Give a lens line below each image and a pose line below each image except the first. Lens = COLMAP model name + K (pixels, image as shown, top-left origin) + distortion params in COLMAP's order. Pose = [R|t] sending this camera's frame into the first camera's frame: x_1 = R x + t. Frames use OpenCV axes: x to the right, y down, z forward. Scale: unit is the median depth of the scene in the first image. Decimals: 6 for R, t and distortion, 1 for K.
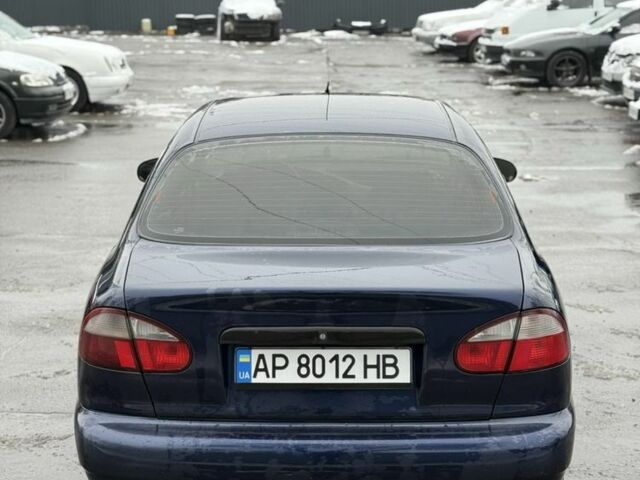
lens RADIAL K [[1193.1, 0, 320.0], [0, 1193.1, 240.0], [0, 0, 1]] dist [-0.024632, -0.384748]
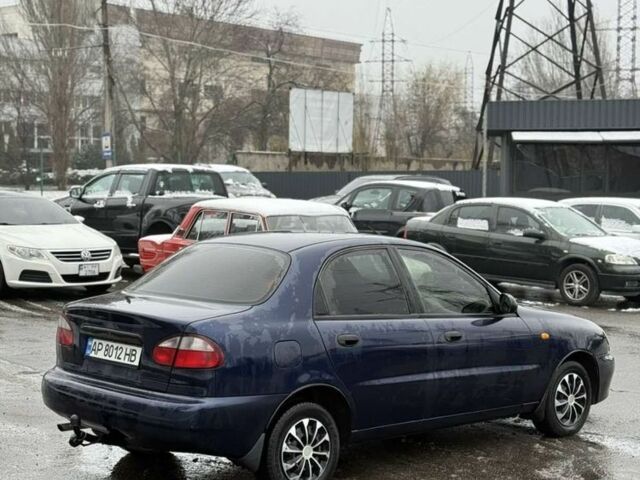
lens RADIAL K [[1193.1, 0, 320.0], [0, 1193.1, 240.0], [0, 0, 1]] dist [-0.024632, -0.384748]
pose [[0.687977, 0.037884, -0.724743, 1.601421], [-0.164113, 0.980889, -0.104513, 0.075614], [0.706933, 0.190842, 0.681047, -0.094709]]
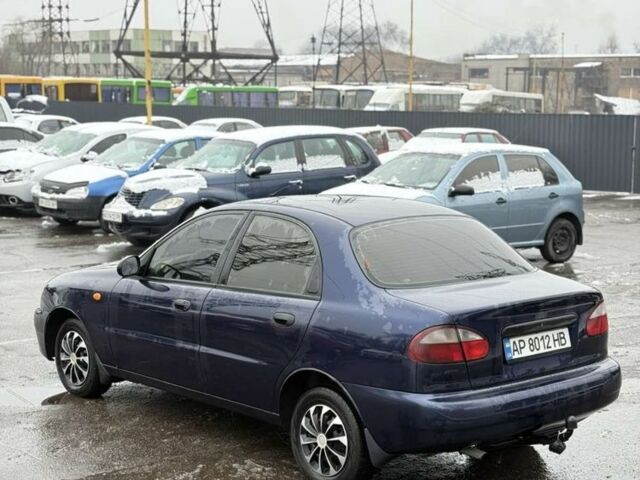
lens RADIAL K [[1193.1, 0, 320.0], [0, 1193.1, 240.0], [0, 0, 1]] dist [-0.024632, -0.384748]
pose [[0.766264, -0.074363, 0.638208, -1.314908], [0.136039, 0.989538, -0.048036, -0.001462], [-0.627959, 0.123629, 0.768364, -0.132756]]
